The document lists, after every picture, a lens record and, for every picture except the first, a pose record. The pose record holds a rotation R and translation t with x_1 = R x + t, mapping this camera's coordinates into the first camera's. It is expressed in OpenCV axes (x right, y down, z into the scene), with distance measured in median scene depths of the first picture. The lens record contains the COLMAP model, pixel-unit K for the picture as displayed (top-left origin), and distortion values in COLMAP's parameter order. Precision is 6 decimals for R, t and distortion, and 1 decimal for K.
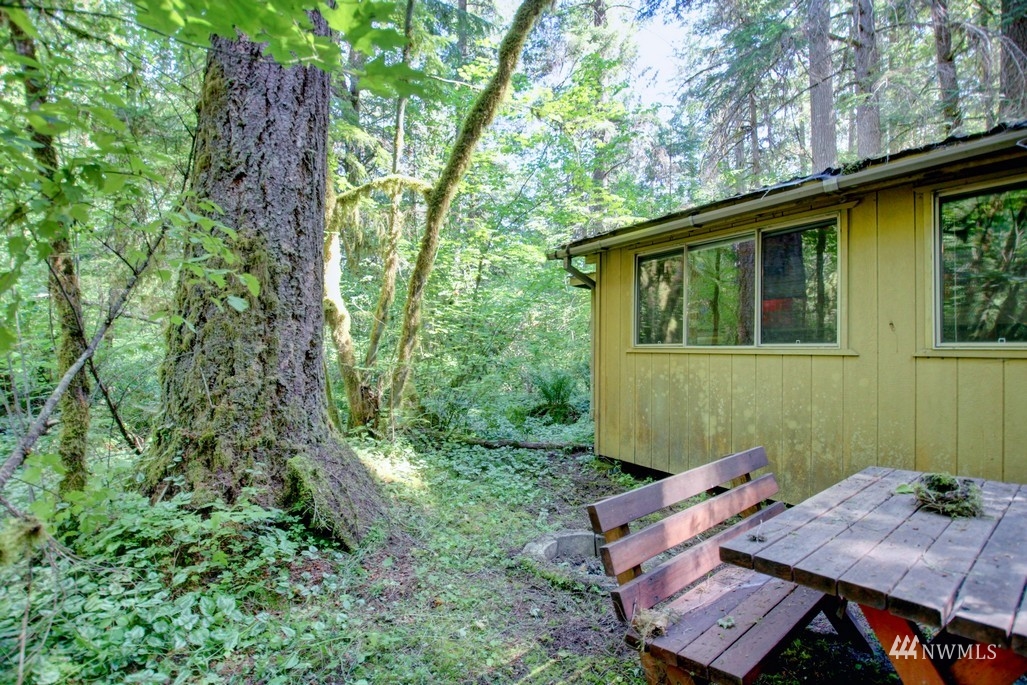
lens RADIAL K [[479.9, 0, 504.8], [0, 479.9, 342.9], [0, 0, 1]] dist [-0.018137, -0.004569]
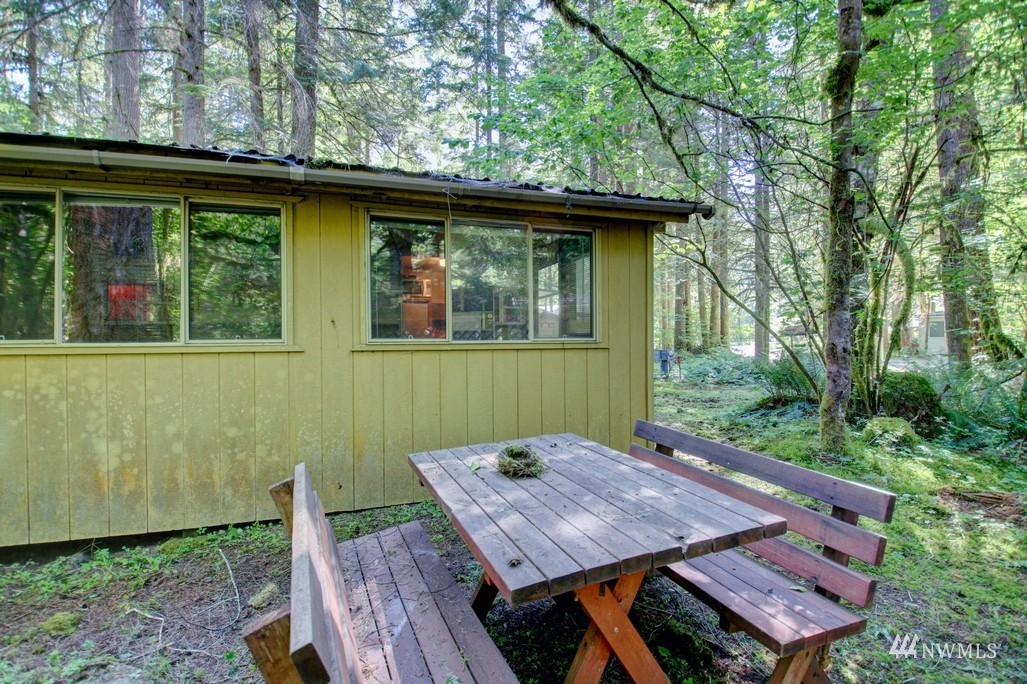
lens RADIAL K [[479.9, 0, 509.7], [0, 479.9, 342.5], [0, 0, 1]] dist [-0.018137, -0.004569]
pose [[0.249265, -0.005125, 0.968422, -0.124418], [0.000168, 0.999986, 0.005248, 0.002440], [-0.968435, -0.001145, 0.249262, 0.310702]]
